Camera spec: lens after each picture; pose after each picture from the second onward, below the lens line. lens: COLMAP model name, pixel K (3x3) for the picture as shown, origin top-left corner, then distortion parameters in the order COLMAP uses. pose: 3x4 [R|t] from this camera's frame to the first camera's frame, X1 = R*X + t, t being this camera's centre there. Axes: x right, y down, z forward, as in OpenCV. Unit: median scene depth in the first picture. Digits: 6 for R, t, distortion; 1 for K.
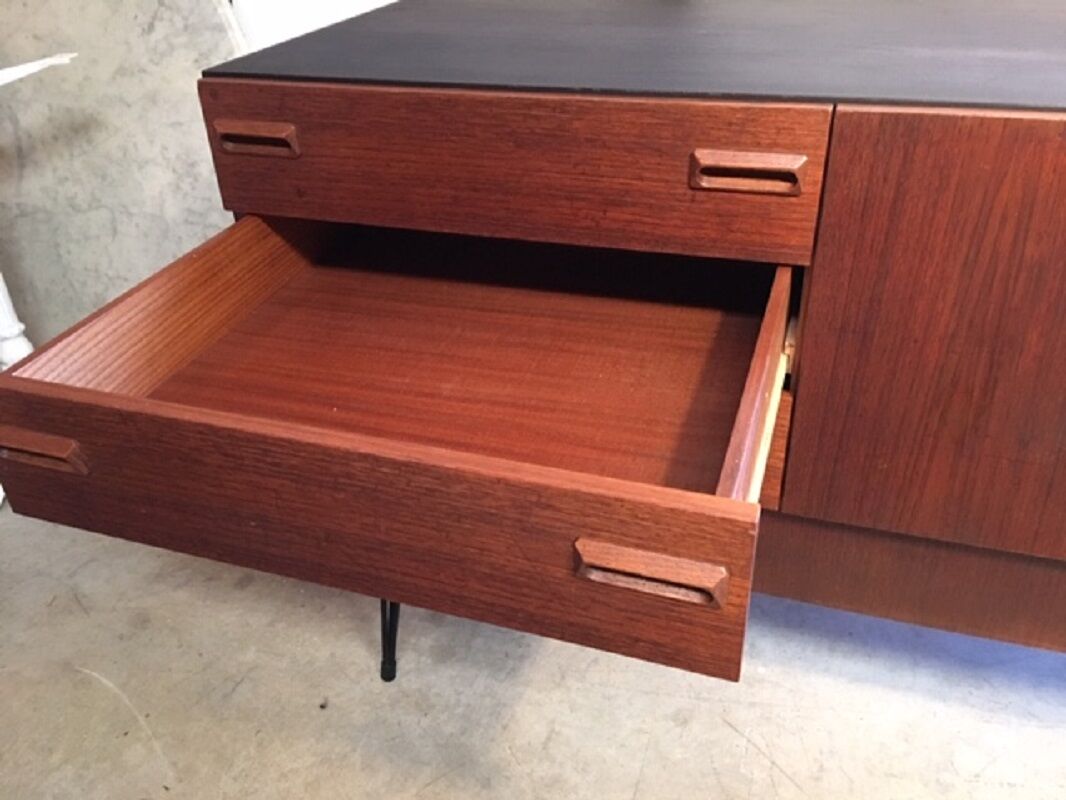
lens RADIAL K [[894.6, 0, 523.2], [0, 894.6, 394.6], [0, 0, 1]] dist [0.069159, -0.124385]
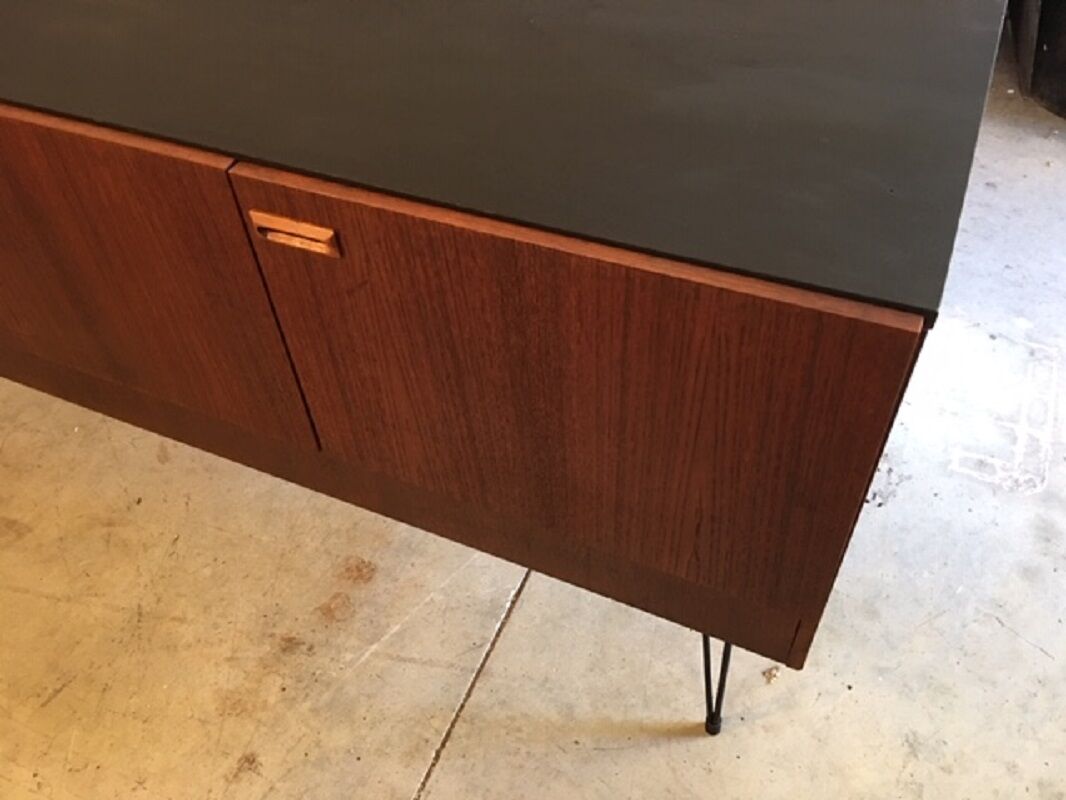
lens RADIAL K [[894.6, 0, 530.5], [0, 894.6, 392.0], [0, 0, 1]] dist [0.069159, -0.124385]
pose [[0.995451, 0.070130, -0.064494, 1.456121], [-0.050918, 0.963716, 0.262028, -0.080252], [0.080530, -0.257552, 0.962903, -0.404257]]
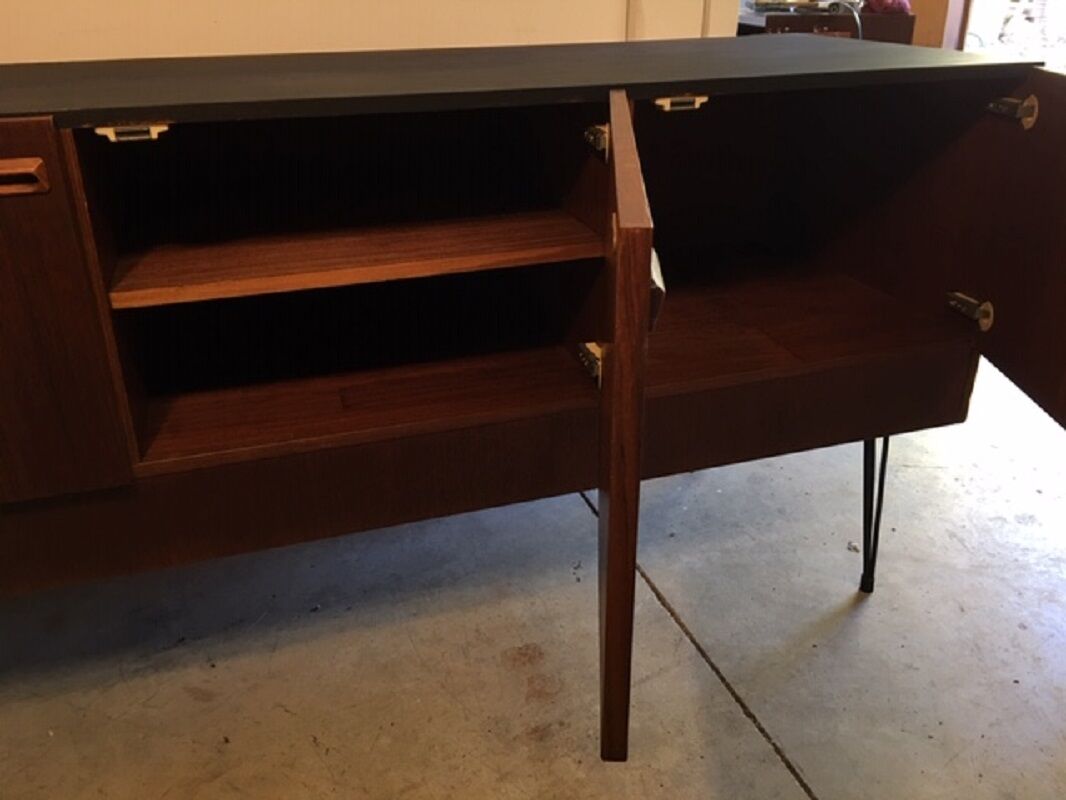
lens RADIAL K [[894.6, 0, 527.6], [0, 894.6, 393.8], [0, 0, 1]] dist [0.069159, -0.124385]
pose [[0.797653, -0.219600, 0.561717, 0.536819], [0.287906, 0.957030, -0.034688, 0.227522], [-0.529963, 0.189391, 0.826602, -0.314690]]
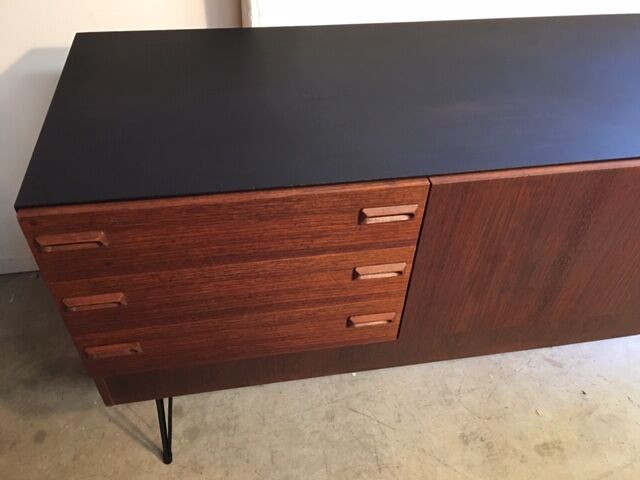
lens RADIAL K [[537.1, 0, 314.3], [0, 537.1, 240.5], [0, 0, 1]] dist [0.069159, -0.124385]
pose [[0.873962, -0.282459, 0.395485, -0.225285], [0.194818, 0.949135, 0.247363, -0.322045], [-0.445238, -0.139138, 0.884536, 0.035628]]
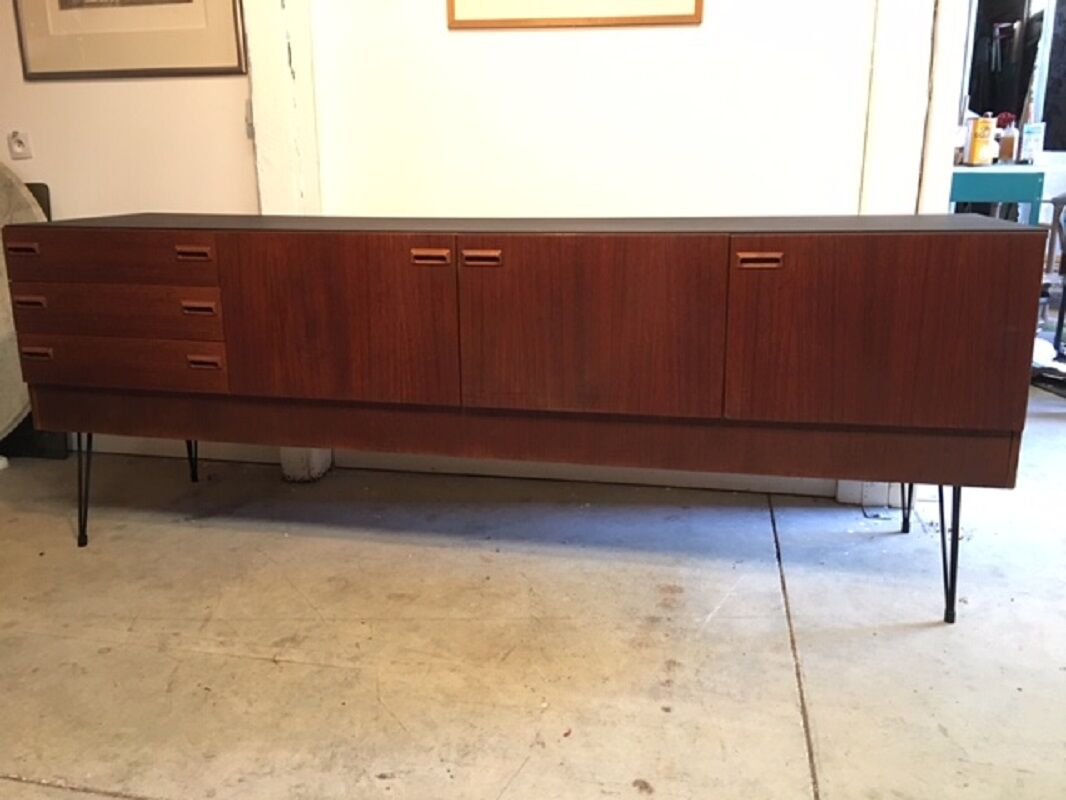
lens RADIAL K [[894.6, 0, 526.1], [0, 894.6, 396.7], [0, 0, 1]] dist [0.069159, -0.124385]
pose [[0.993457, 0.005874, 0.114057, 0.625924], [0.028190, 0.955162, -0.294738, 0.684702], [-0.110674, 0.296025, 0.948747, -1.100513]]
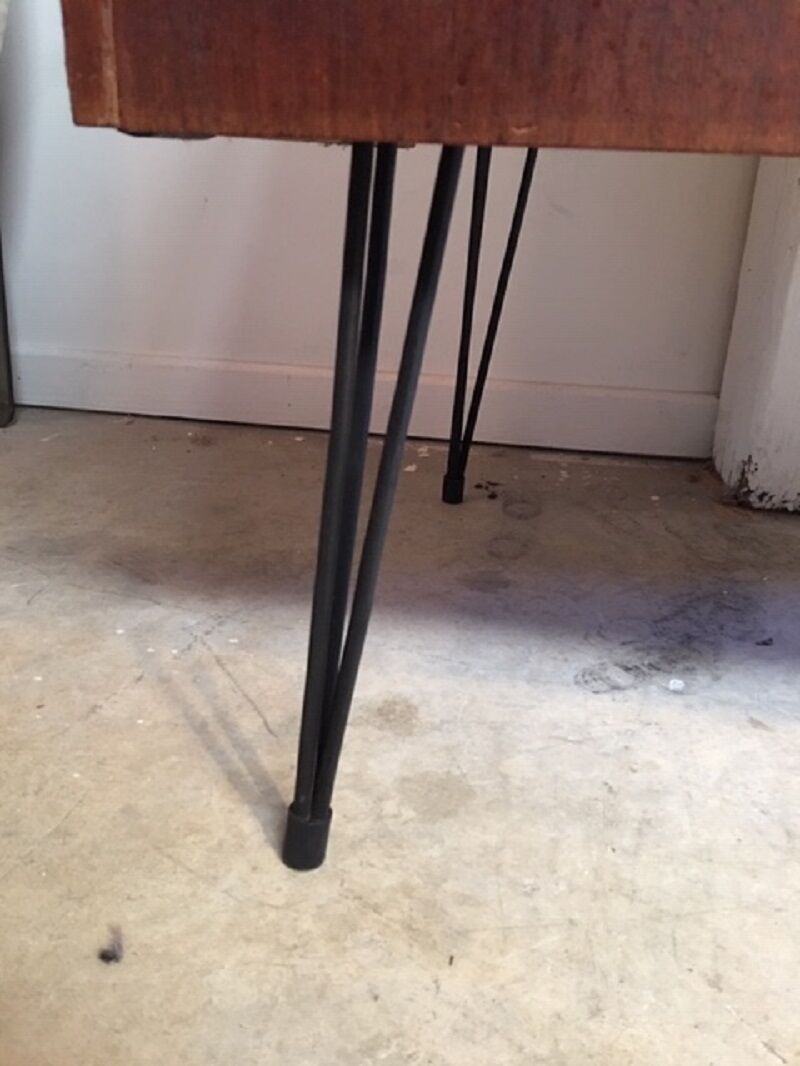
lens RADIAL K [[894.6, 0, 397.5], [0, 894.6, 522.7], [0, 0, 1]] dist [0.069159, -0.124385]
pose [[0.987150, 0.012242, 0.159329, -0.196182], [0.013822, 0.986784, -0.161451, 0.280431], [-0.159200, 0.161578, 0.973934, 0.737679]]
